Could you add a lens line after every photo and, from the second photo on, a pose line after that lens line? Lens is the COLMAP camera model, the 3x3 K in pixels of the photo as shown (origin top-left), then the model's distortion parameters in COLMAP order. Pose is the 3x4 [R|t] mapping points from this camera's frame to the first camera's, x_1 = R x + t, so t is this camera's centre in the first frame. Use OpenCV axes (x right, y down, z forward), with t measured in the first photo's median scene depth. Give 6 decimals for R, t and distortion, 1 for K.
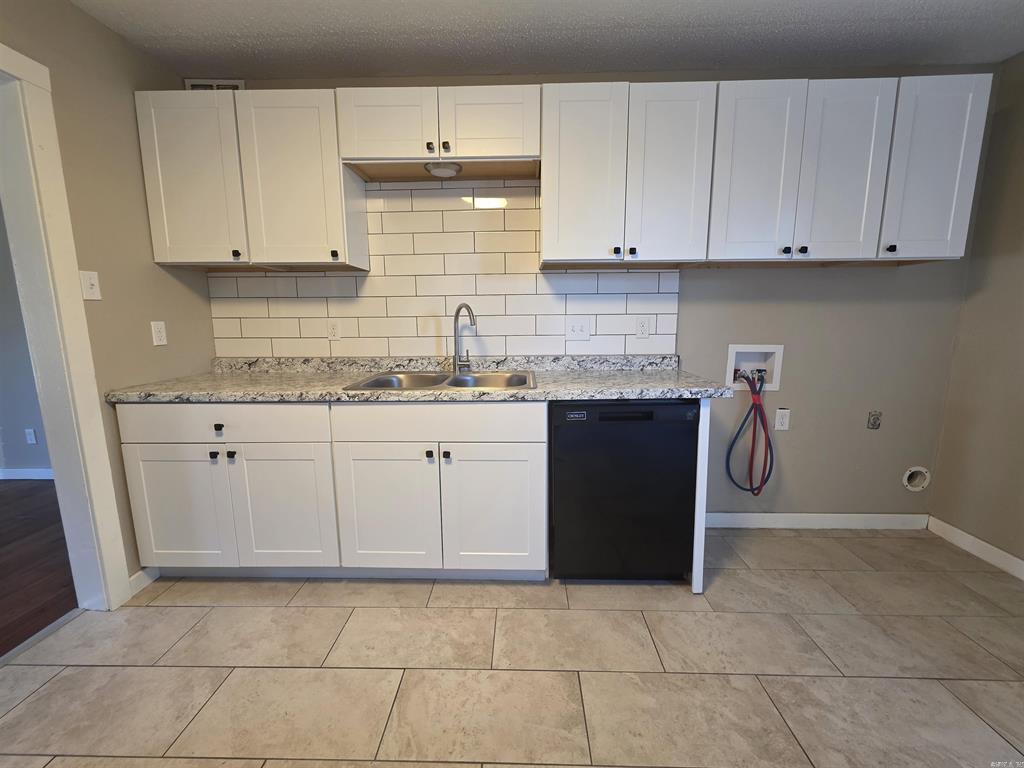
lens RADIAL K [[410.1, 0, 513.1], [0, 410.1, 374.7], [0, 0, 1]] dist [0.003488, -0.000766]
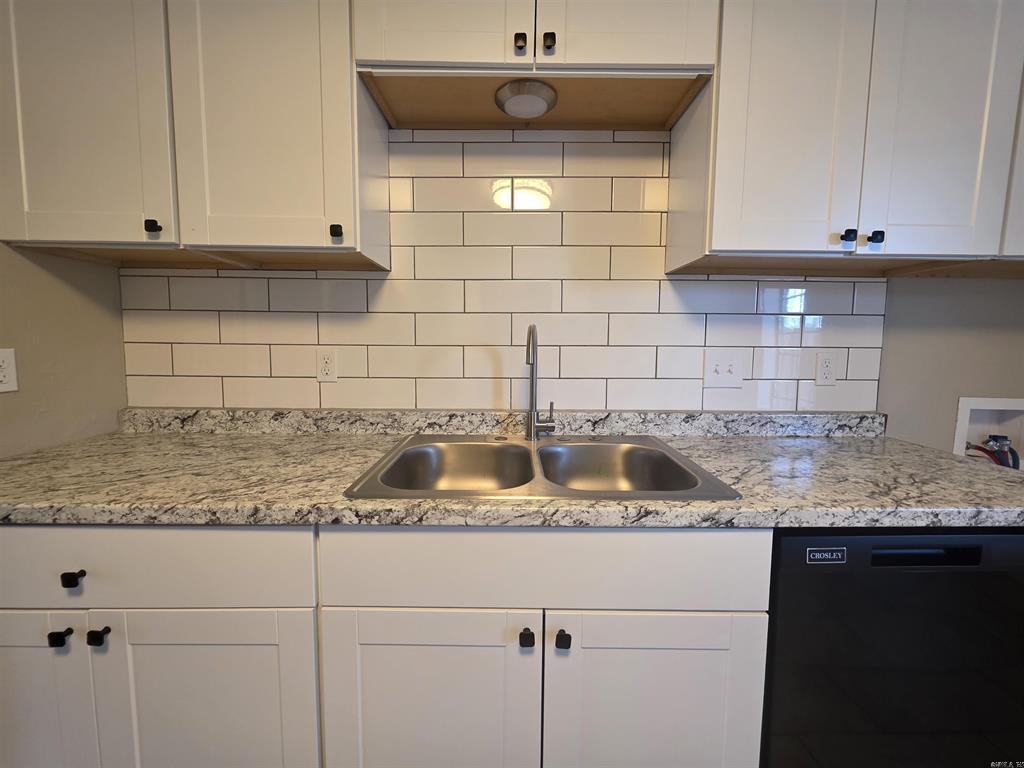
lens RADIAL K [[410.1, 0, 512.9], [0, 410.1, 375.1], [0, 0, 1]] dist [0.003488, -0.000766]
pose [[0.999478, 0.013715, 0.029261, -0.203921], [-0.011866, 0.997976, -0.062472, -0.067891], [-0.030059, 0.062092, 0.997618, 0.438846]]
